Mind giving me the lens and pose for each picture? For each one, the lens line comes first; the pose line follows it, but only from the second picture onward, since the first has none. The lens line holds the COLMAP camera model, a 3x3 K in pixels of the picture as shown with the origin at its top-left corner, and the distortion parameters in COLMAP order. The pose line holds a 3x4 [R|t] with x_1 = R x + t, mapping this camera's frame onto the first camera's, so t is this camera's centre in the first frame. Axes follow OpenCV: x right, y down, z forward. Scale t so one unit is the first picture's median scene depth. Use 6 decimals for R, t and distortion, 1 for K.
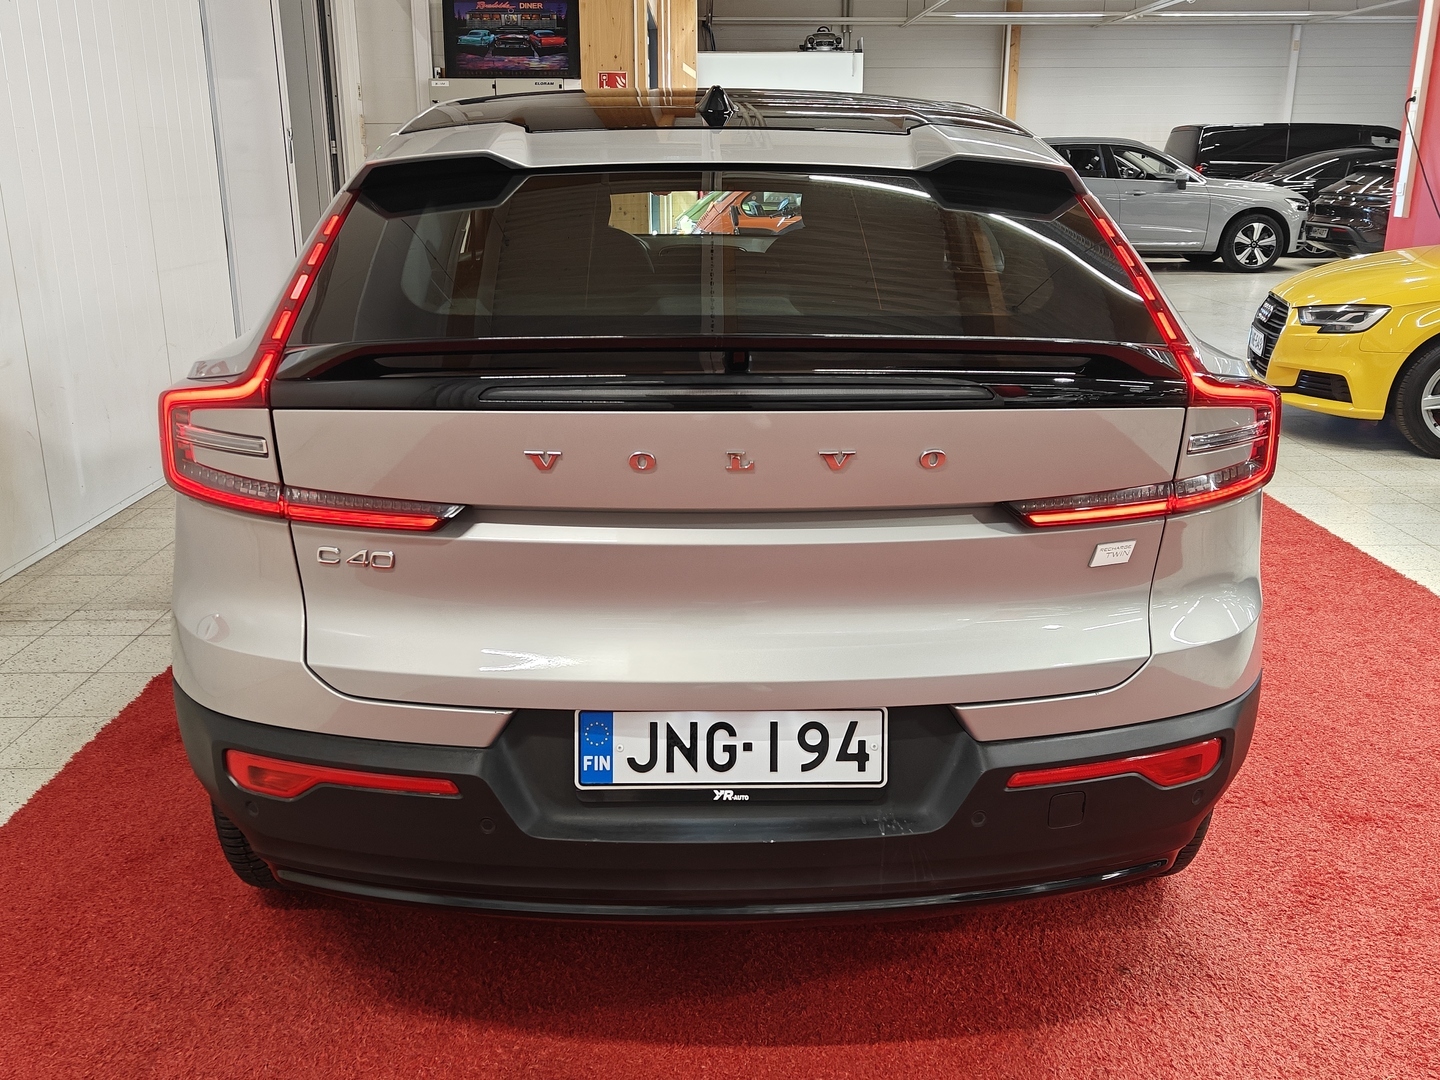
lens RADIAL K [[1292.2, 0, 715.0], [0, 1292.2, 530.7], [0, 0, 1]] dist [0.042071, -0.059434]
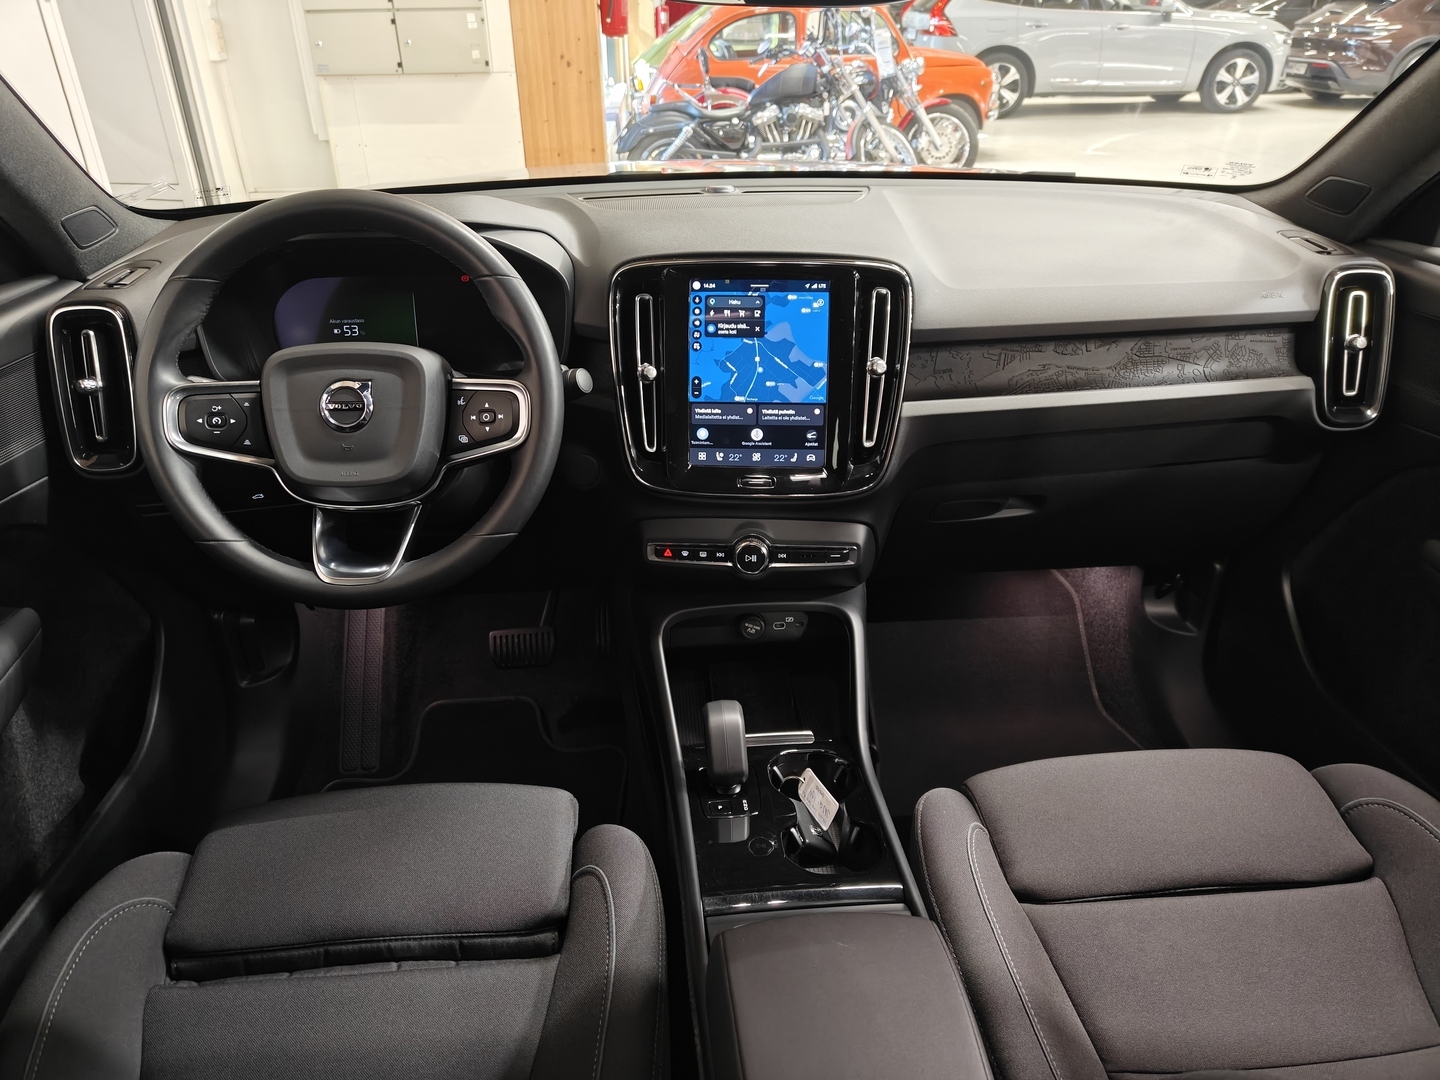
lens RADIAL K [[1012.5, 0, 727.2], [0, 1012.5, 542.1], [0, 0, 1]] dist [0.013706, -0.014141]
pose [[0.998558, -0.034644, 0.040998, -0.014350], [0.025071, 0.976410, 0.214463, -0.137149], [-0.047460, -0.213126, 0.975871, 0.491563]]
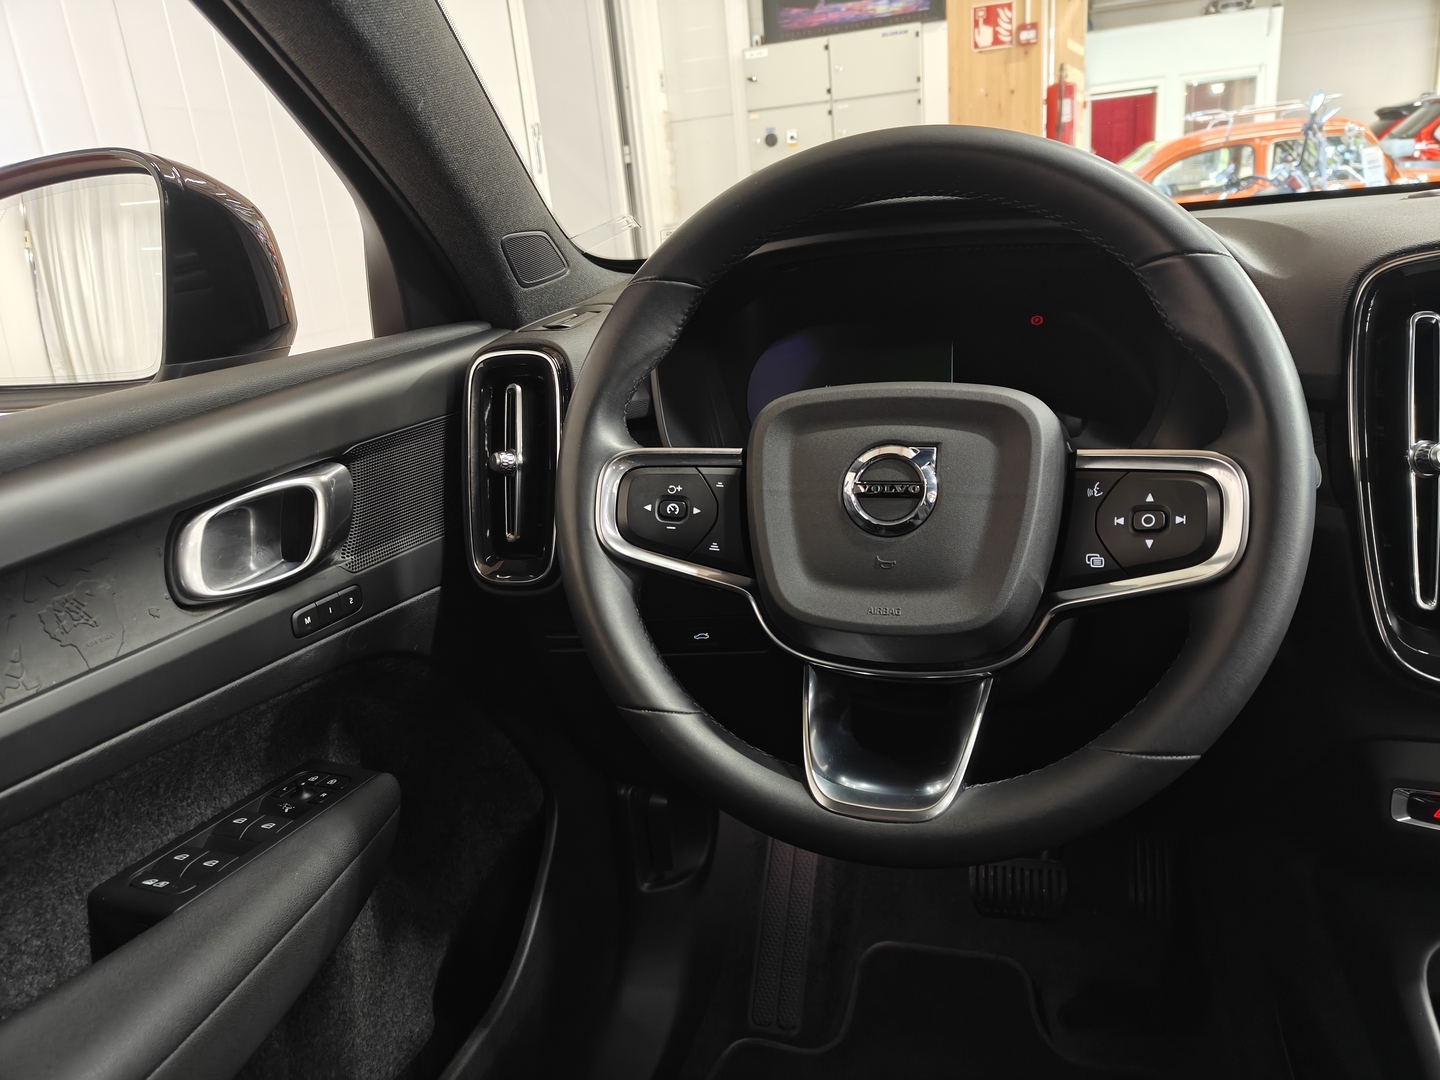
lens RADIAL K [[1012.5, 0, 719.0], [0, 1012.5, 539.7], [0, 0, 1]] dist [0.013706, -0.014141]
pose [[0.946234, 0.016257, -0.323075, -0.049496], [0.001907, 0.998439, 0.055826, -0.126713], [0.323479, -0.053441, 0.944725, 0.560620]]
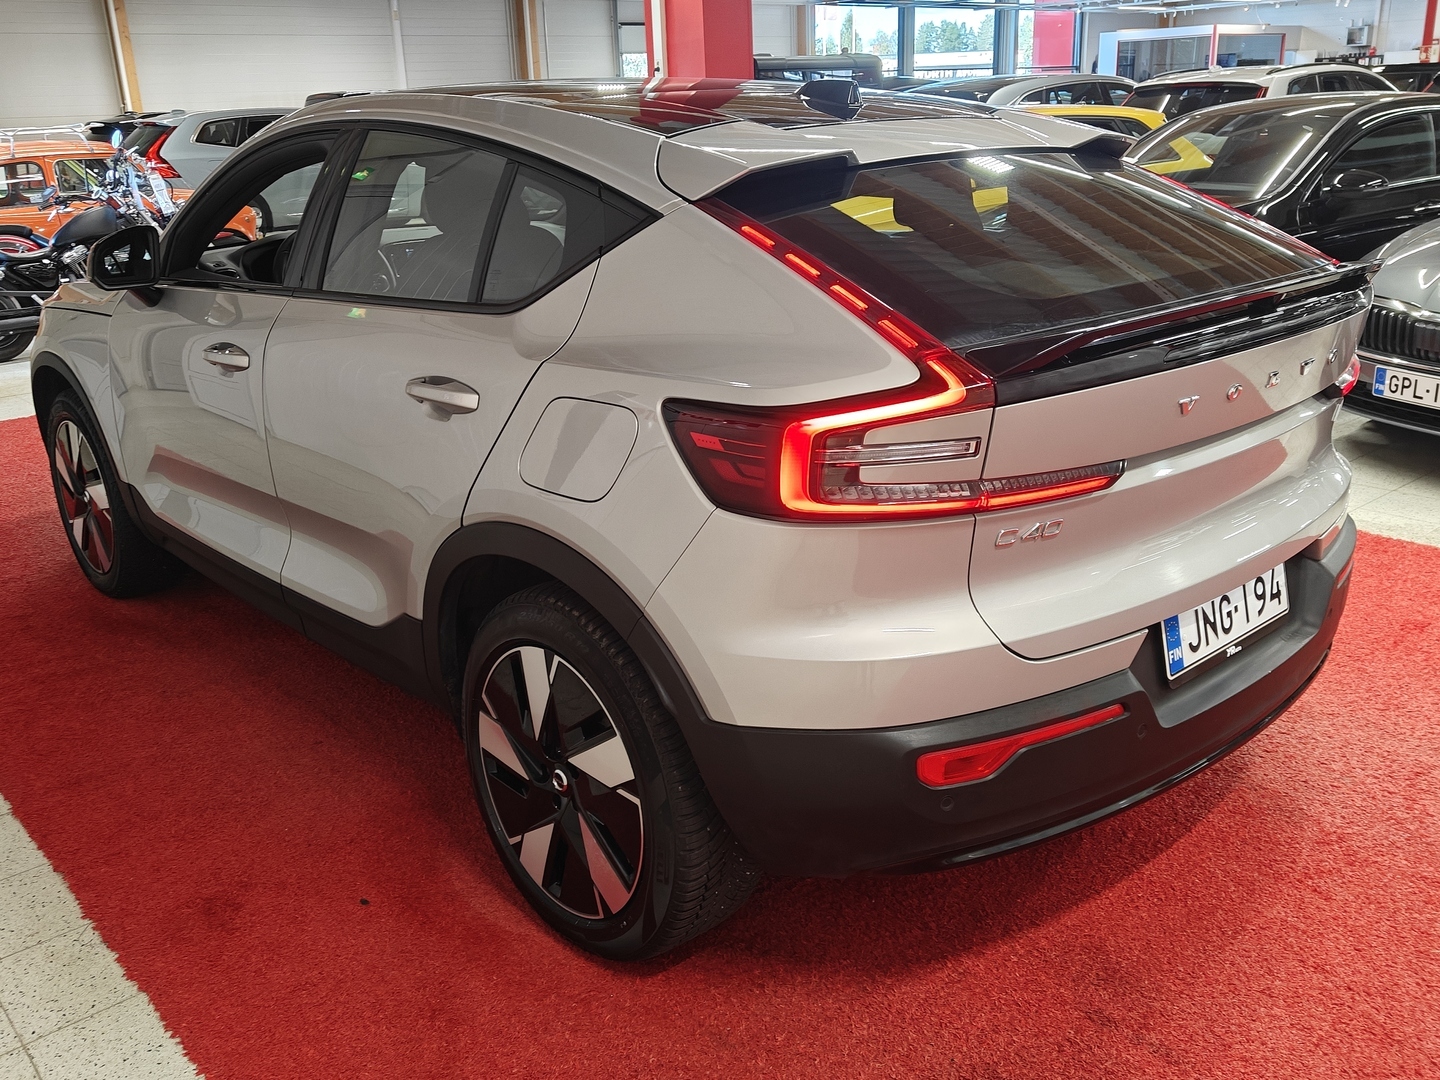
lens RADIAL K [[1292.2, 0, 719.2], [0, 1292.2, 538.0], [0, 0, 1]] dist [0.042071, -0.059434]
pose [[0.757022, -0.231018, 0.611186, -0.327807], [0.213102, 0.971556, 0.103282, -0.040784], [-0.617661, 0.052058, 0.784720, 0.091533]]
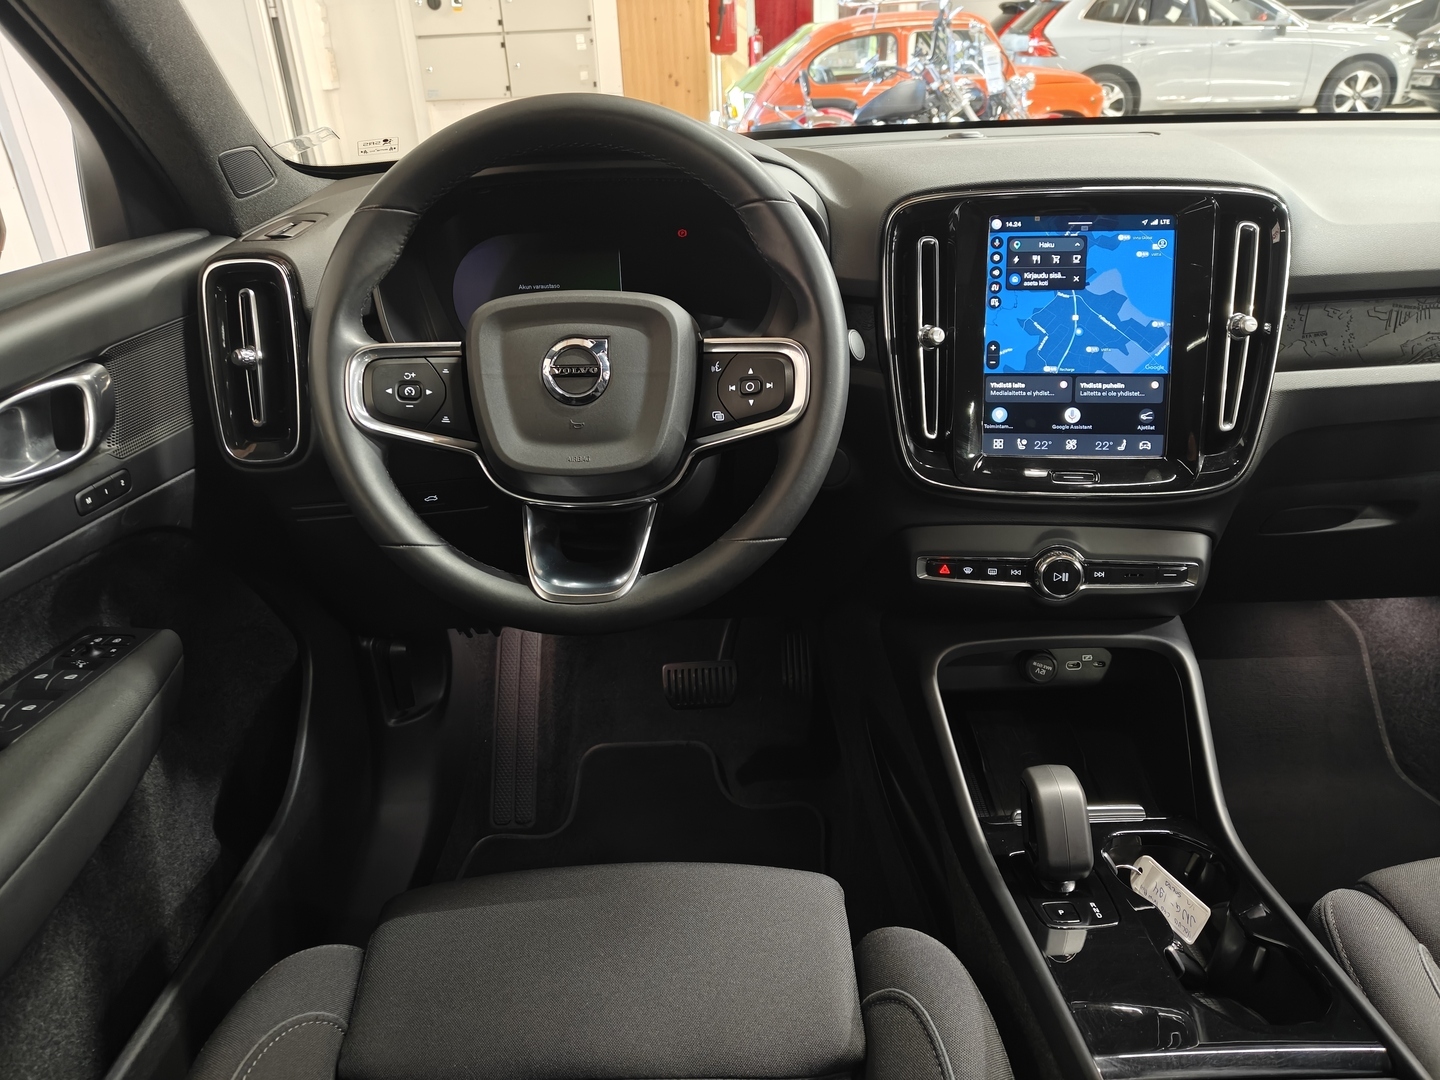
lens RADIAL K [[1012.5, 0, 721.0], [0, 1012.5, 543.5], [0, 0, 1]] dist [0.013706, -0.014141]
pose [[0.999008, -0.027597, -0.034941, -0.043258], [0.033467, 0.983015, 0.180449, -0.127104], [0.029368, -0.181439, 0.982964, 0.527925]]
